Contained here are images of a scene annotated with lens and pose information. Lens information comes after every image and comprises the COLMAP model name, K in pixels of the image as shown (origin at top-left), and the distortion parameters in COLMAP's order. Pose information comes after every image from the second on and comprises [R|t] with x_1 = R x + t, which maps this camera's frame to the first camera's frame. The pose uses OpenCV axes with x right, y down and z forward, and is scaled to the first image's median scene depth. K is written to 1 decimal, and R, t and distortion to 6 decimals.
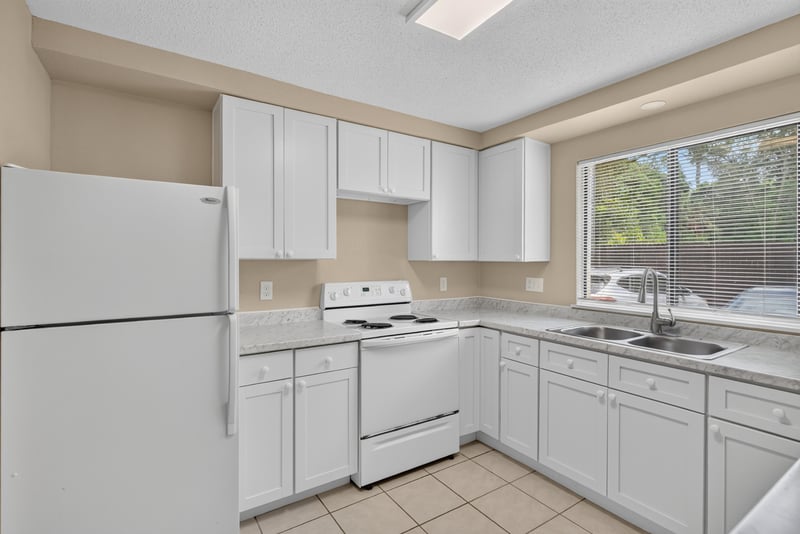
lens RADIAL K [[384.7, 0, 400.0], [0, 384.7, 267.0], [0, 0, 1]] dist [0.000551, -0.000252]
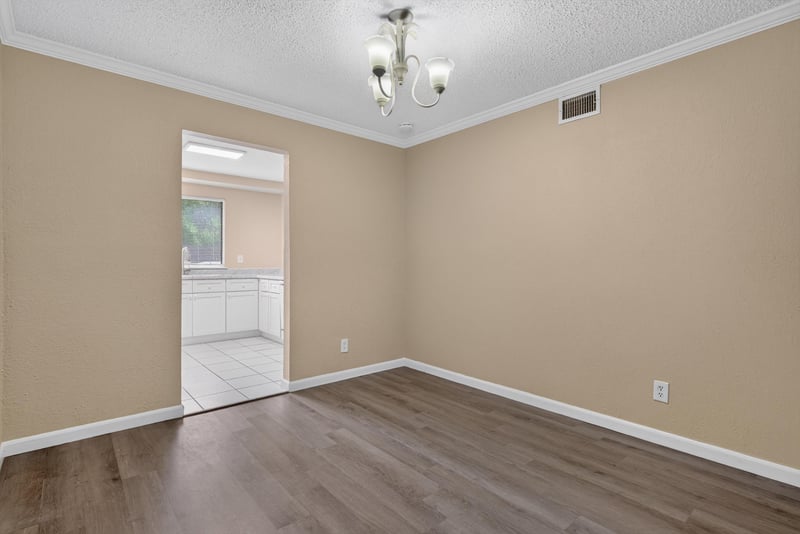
lens RADIAL K [[384.7, 0, 400.0], [0, 384.7, 267.0], [0, 0, 1]] dist [0.000551, -0.000252]
pose [[-0.134929, -0.015477, 0.990734, -1.643062], [0.009944, 0.999807, 0.016973, 0.084213], [-0.990805, 0.012142, -0.134749, -0.015955]]
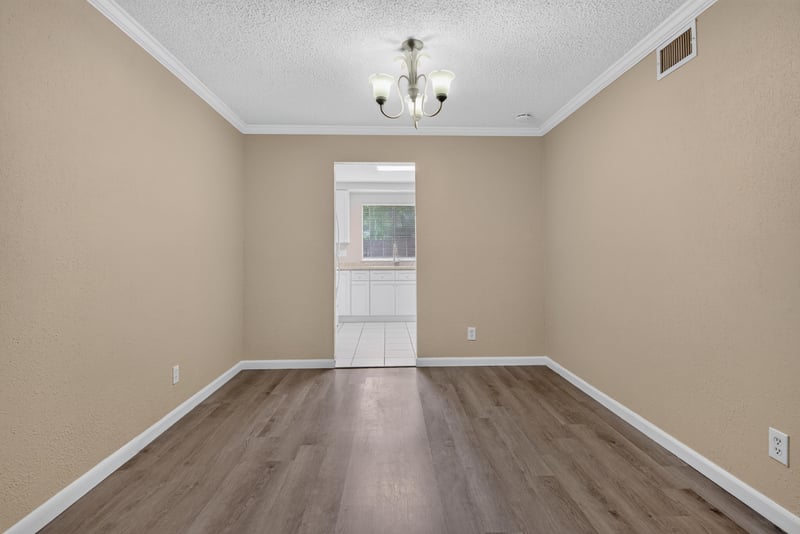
lens RADIAL K [[388.6, 0, 409.4], [0, 388.6, 250.6], [0, 0, 1]] dist [-0.001973, -0.000256]
pose [[0.505246, 0.003947, 0.862966, -1.654415], [0.020103, 0.999664, -0.016341, 0.089413], [-0.862741, 0.025605, 0.504997, -0.560158]]
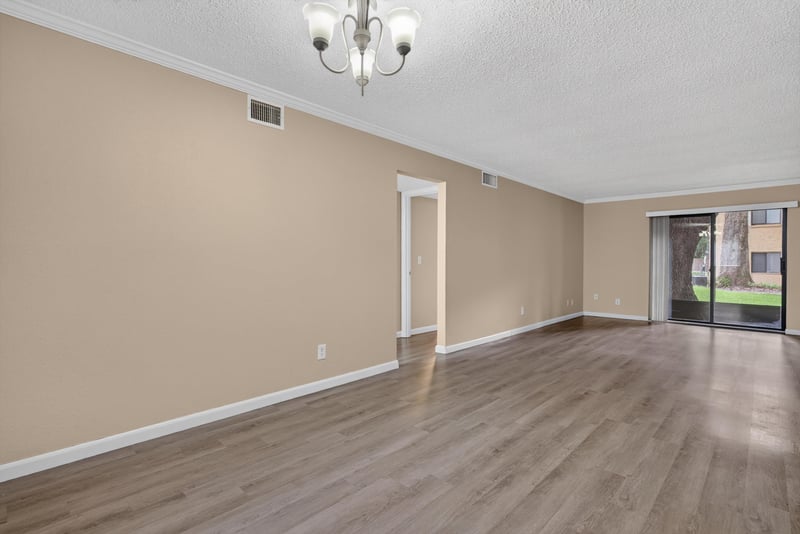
lens RADIAL K [[384.7, 0, 400.0], [0, 384.7, 267.0], [0, 0, 1]] dist [0.000551, -0.000252]
pose [[-0.975585, -0.003430, -0.219594, -0.802889], [-0.010030, 0.999531, 0.028950, 0.078784], [0.219392, 0.030446, -0.975162, 0.541862]]
